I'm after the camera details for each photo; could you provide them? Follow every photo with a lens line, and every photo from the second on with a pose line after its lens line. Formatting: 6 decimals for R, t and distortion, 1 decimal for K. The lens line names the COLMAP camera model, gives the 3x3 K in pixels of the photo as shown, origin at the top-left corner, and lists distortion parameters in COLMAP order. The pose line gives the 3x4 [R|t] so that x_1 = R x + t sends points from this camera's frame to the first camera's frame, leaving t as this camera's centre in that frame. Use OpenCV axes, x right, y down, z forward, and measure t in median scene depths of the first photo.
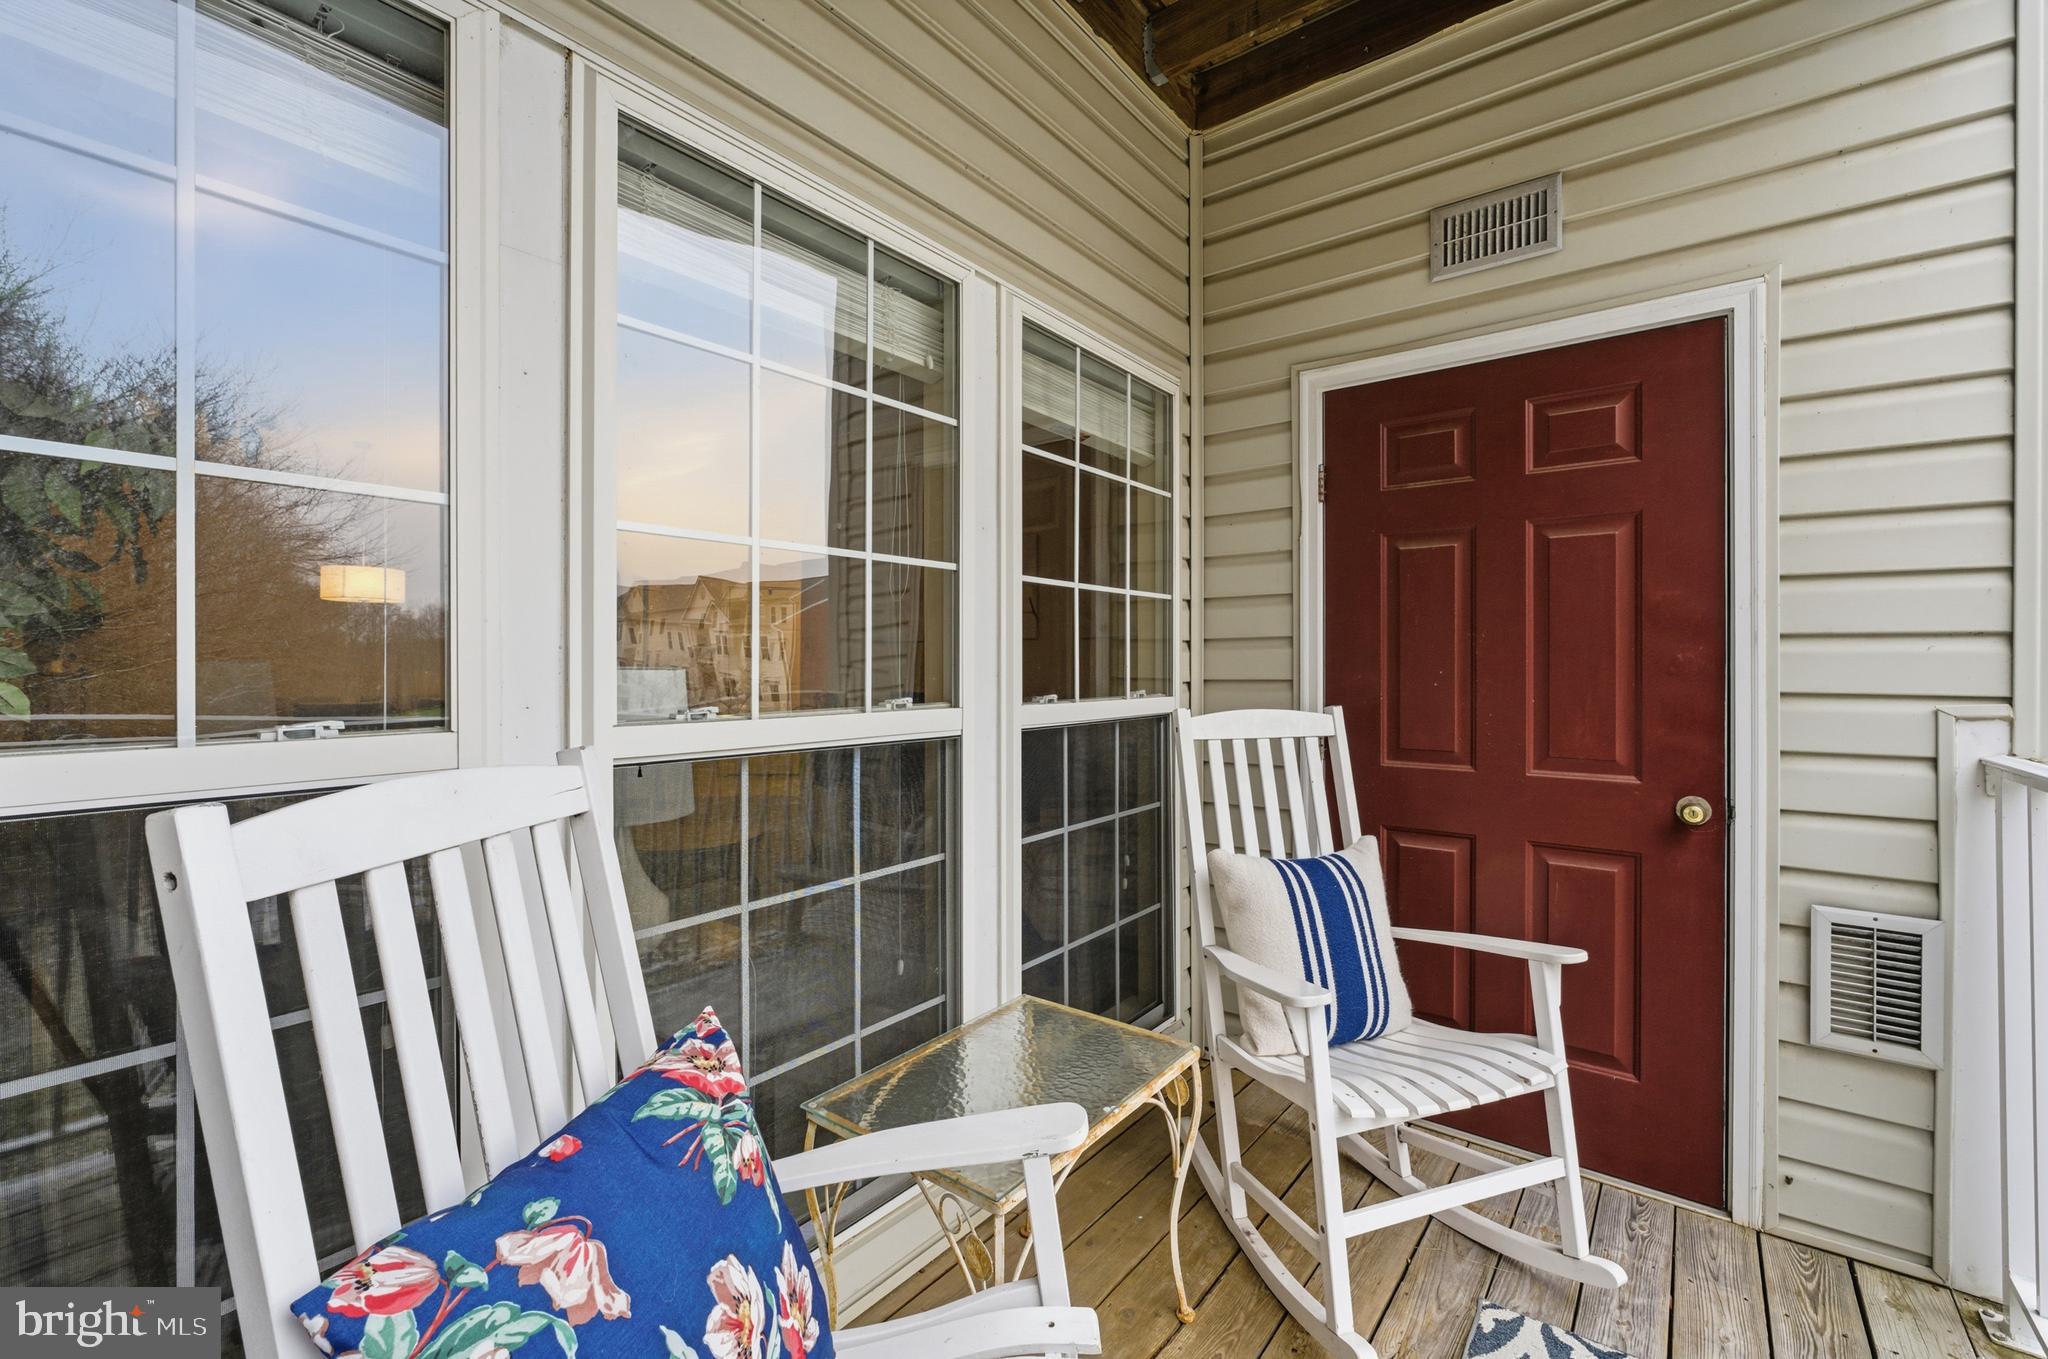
lens RADIAL K [[887.4, 0, 1022.6], [0, 887.4, 658.6], [0, 0, 1]] dist [-0.002570, -0.000099]
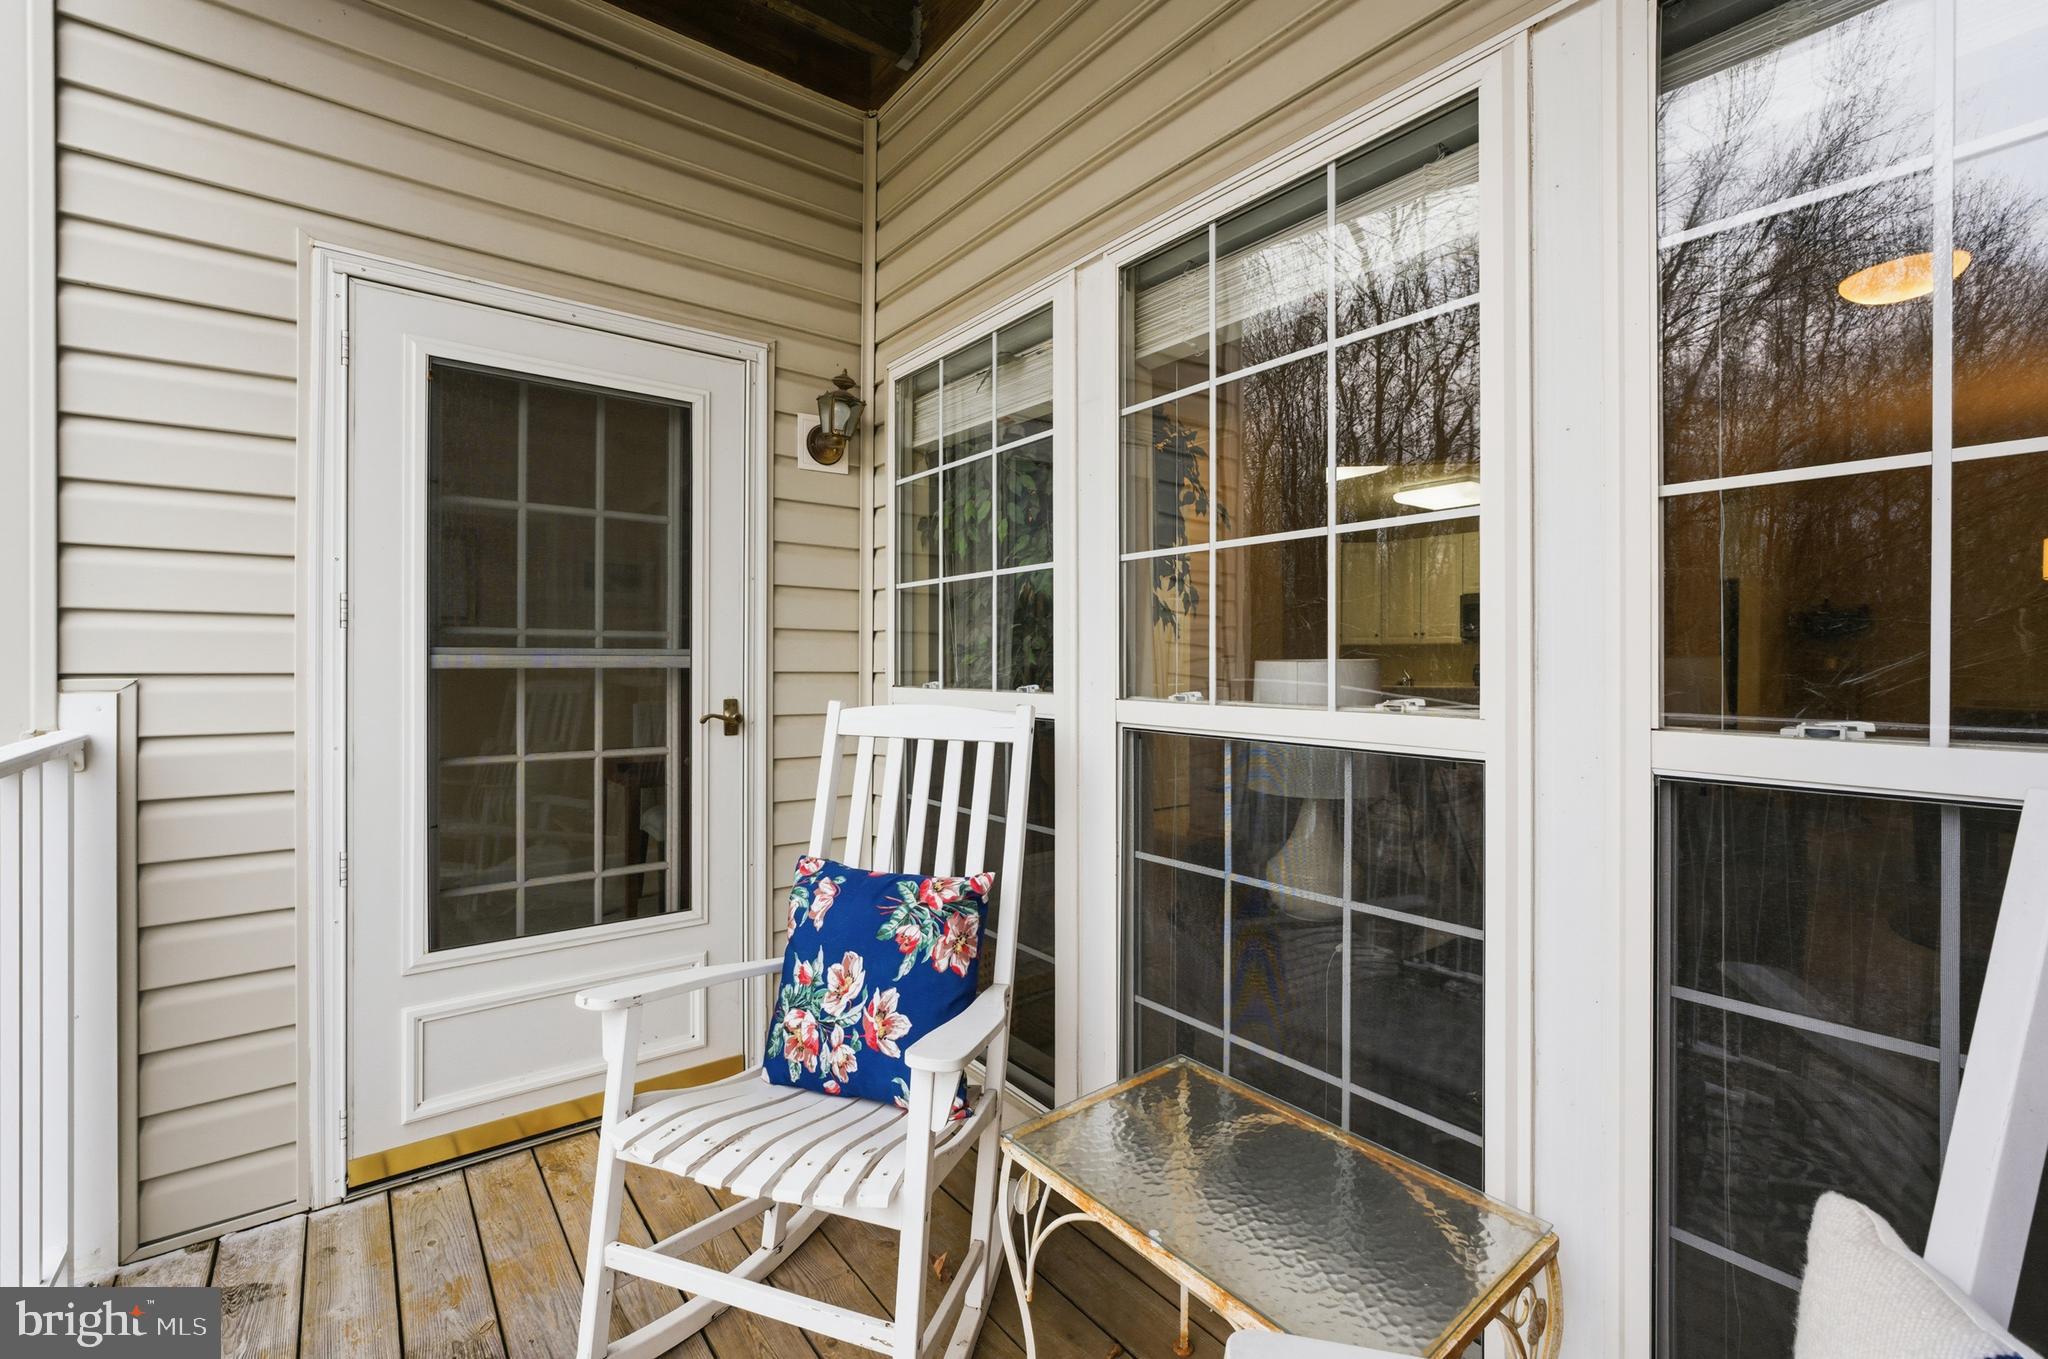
lens RADIAL K [[870.0, 0, 1022.5], [0, 870.0, 662.3], [0, 0, 1]] dist [-0.017508, 0.006575]
pose [[-0.257318, 0.001039, -0.966326, 1.045715], [0.003136, 0.999995, 0.000240, 0.018045], [0.966322, -0.002969, -0.257320, 1.347223]]
